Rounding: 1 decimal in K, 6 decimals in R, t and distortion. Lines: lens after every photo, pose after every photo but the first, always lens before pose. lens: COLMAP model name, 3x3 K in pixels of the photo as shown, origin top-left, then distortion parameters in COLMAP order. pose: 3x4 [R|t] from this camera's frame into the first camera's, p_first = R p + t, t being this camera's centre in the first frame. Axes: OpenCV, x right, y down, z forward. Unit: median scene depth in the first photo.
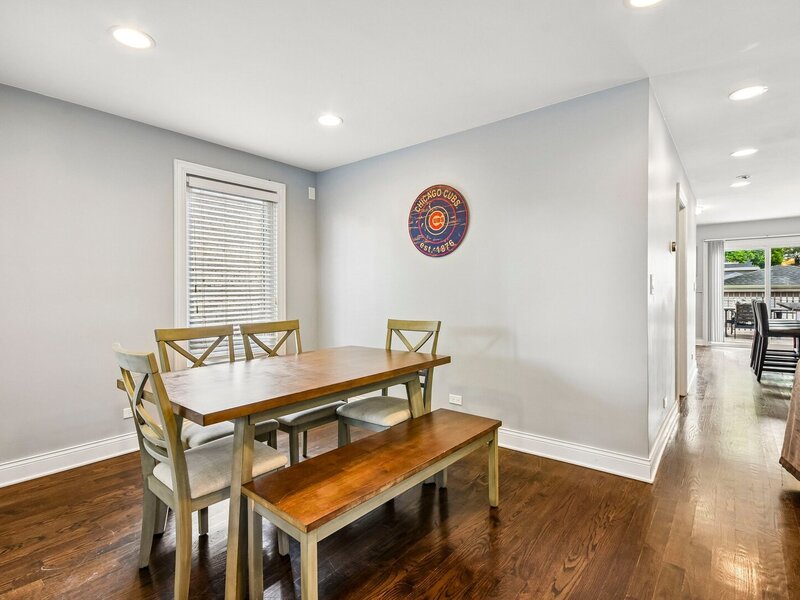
lens RADIAL K [[407.0, 0, 405.2], [0, 407.0, 297.8], [0, 0, 1]] dist [-0.001986, -0.001091]
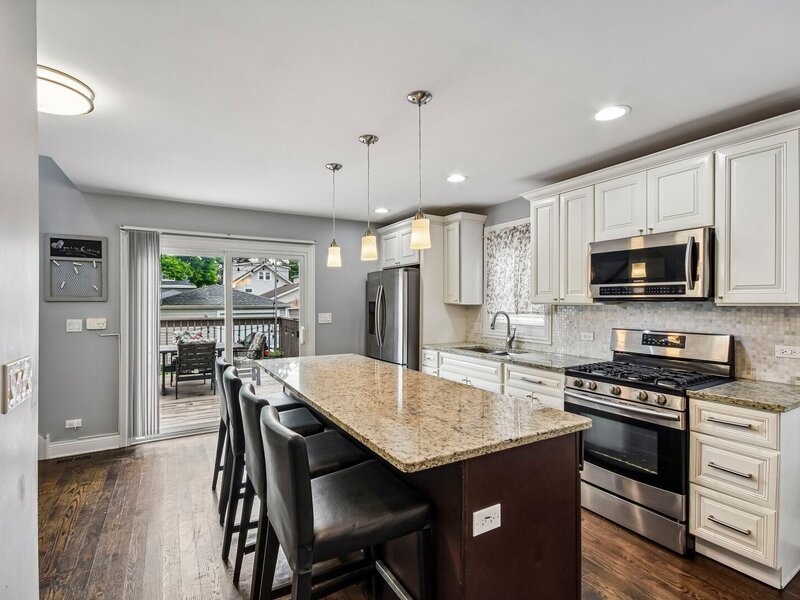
lens RADIAL K [[407.0, 0, 405.2], [0, 407.0, 297.8], [0, 0, 1]] dist [-0.001986, -0.001091]
pose [[0.358672, 0.015542, 0.933334, 0.332153], [0.017974, 0.999561, -0.023552, -0.032928], [-0.933291, 0.025223, 0.358235, 0.419747]]
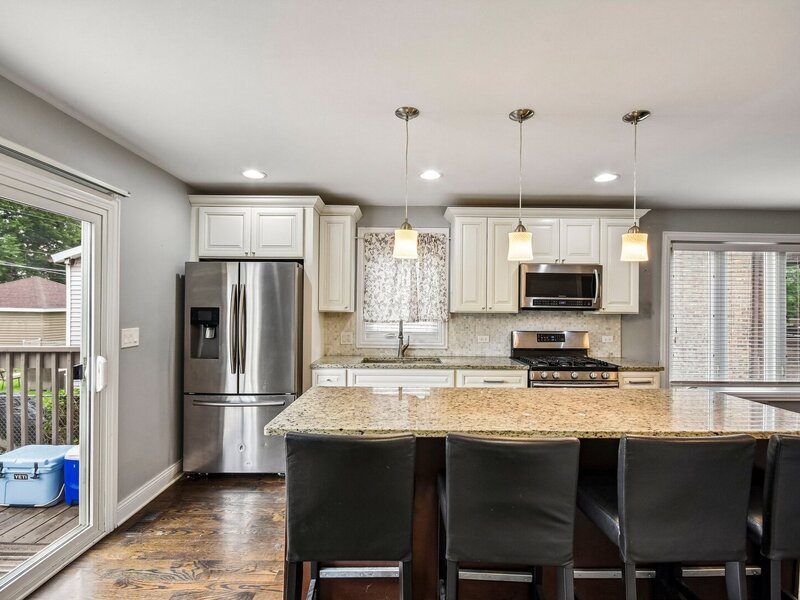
lens RADIAL K [[407.0, 0, 405.2], [0, 407.0, 297.8], [0, 0, 1]] dist [-0.001986, -0.001091]
pose [[-0.638899, 0.023222, 0.768940, 0.484633], [0.011625, 0.999722, -0.020532, -0.042806], [-0.769203, -0.004179, -0.638991, 0.850152]]
